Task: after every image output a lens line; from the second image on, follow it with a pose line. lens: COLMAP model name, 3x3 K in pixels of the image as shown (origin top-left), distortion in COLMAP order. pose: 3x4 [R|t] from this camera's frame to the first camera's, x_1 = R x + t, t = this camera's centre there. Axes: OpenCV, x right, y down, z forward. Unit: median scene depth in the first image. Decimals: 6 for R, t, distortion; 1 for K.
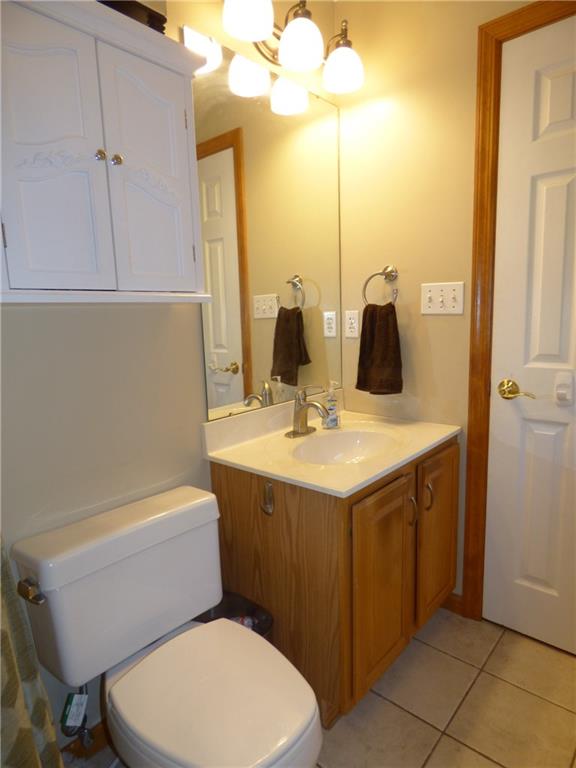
lens RADIAL K [[459.3, 0, 288.0], [0, 459.3, 384.0], [0, 0, 1]] dist [-0.015666, -0.000653]
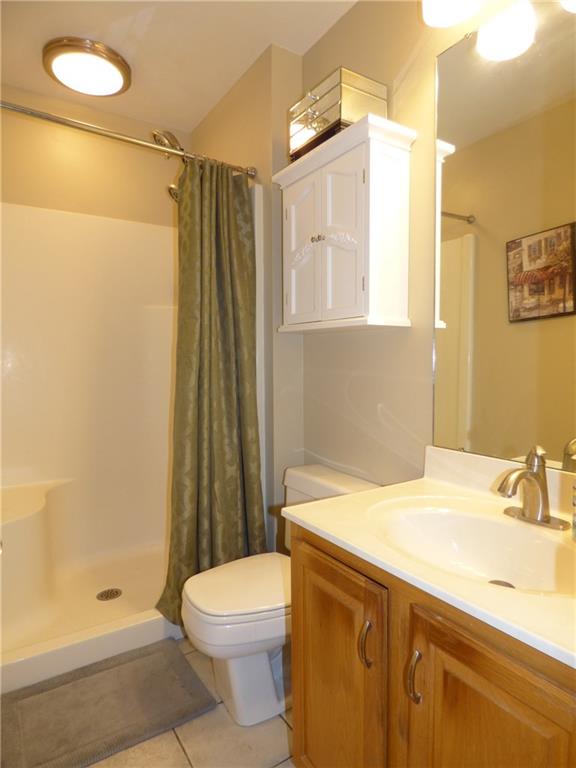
lens RADIAL K [[459.3, 0, 288.0], [0, 459.3, 384.0], [0, 0, 1]] dist [-0.015666, -0.000653]
pose [[-0.276098, 0.087331, -0.957154, 0.955116], [-0.135913, 0.982309, 0.128831, -0.149838], [0.951471, 0.165659, -0.259344, 1.105296]]
